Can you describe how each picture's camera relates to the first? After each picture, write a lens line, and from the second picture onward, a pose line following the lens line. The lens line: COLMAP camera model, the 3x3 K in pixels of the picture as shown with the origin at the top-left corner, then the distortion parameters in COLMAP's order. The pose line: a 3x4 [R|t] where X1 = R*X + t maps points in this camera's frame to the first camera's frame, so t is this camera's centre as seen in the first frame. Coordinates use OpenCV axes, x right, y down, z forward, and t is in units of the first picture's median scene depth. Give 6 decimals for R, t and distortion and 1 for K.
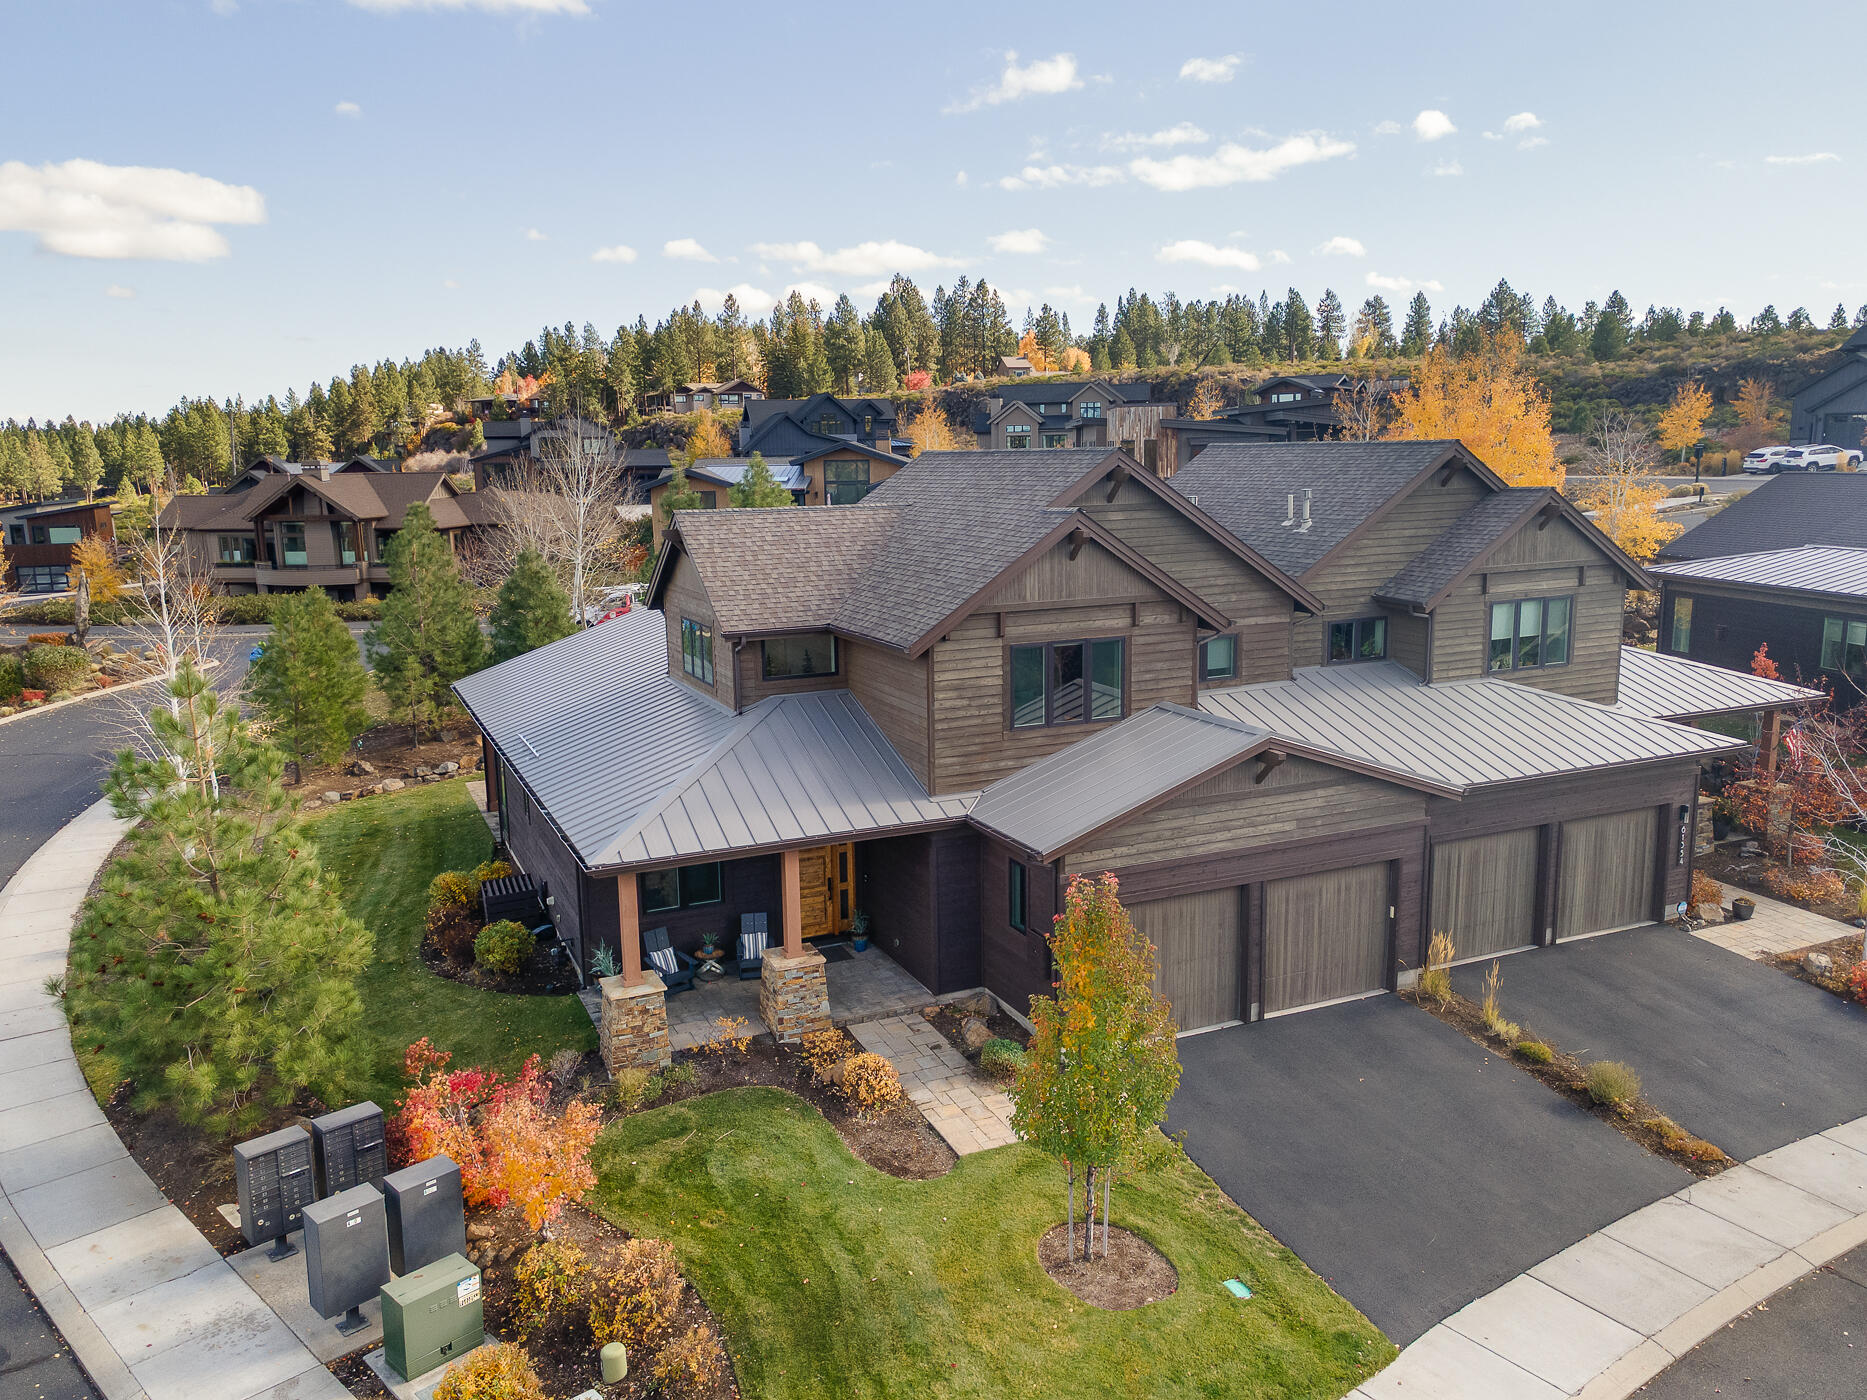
lens RADIAL K [[1388.5, 0, 933.5], [0, 1388.5, 700.0], [0, 0, 1]] dist [0.038895, -0.000855]
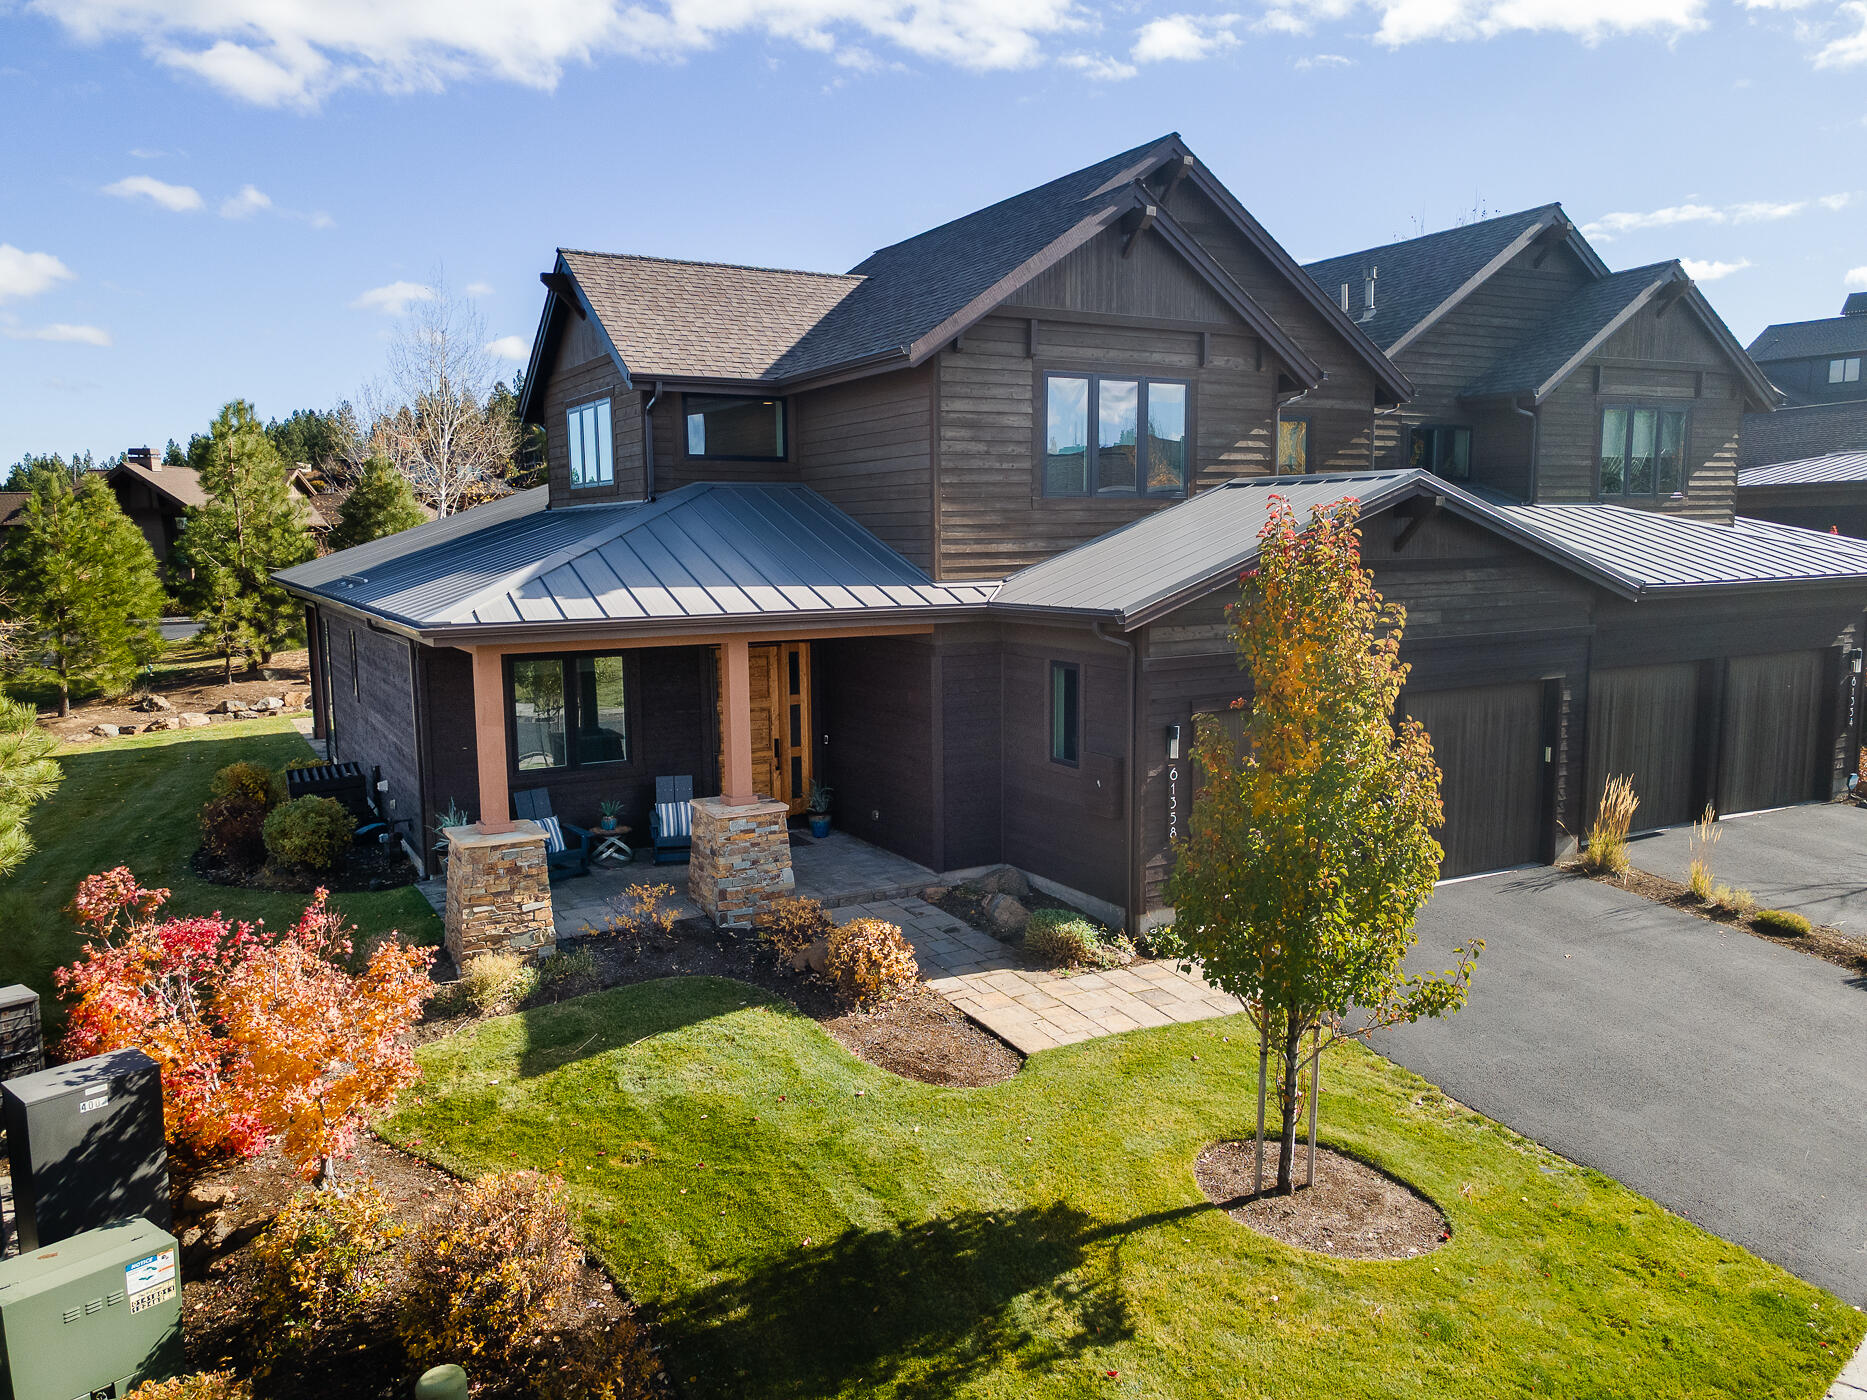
lens RADIAL K [[1353.2, 0, 933.5], [0, 1353.2, 700.0], [0, 0, 1]] dist [0.025521, 0.046807]
pose [[0.995922, -0.004317, 0.090112, -0.064653], [0.009332, 0.998426, -0.055307, 0.168140], [-0.089732, 0.055923, 0.994395, 0.324072]]
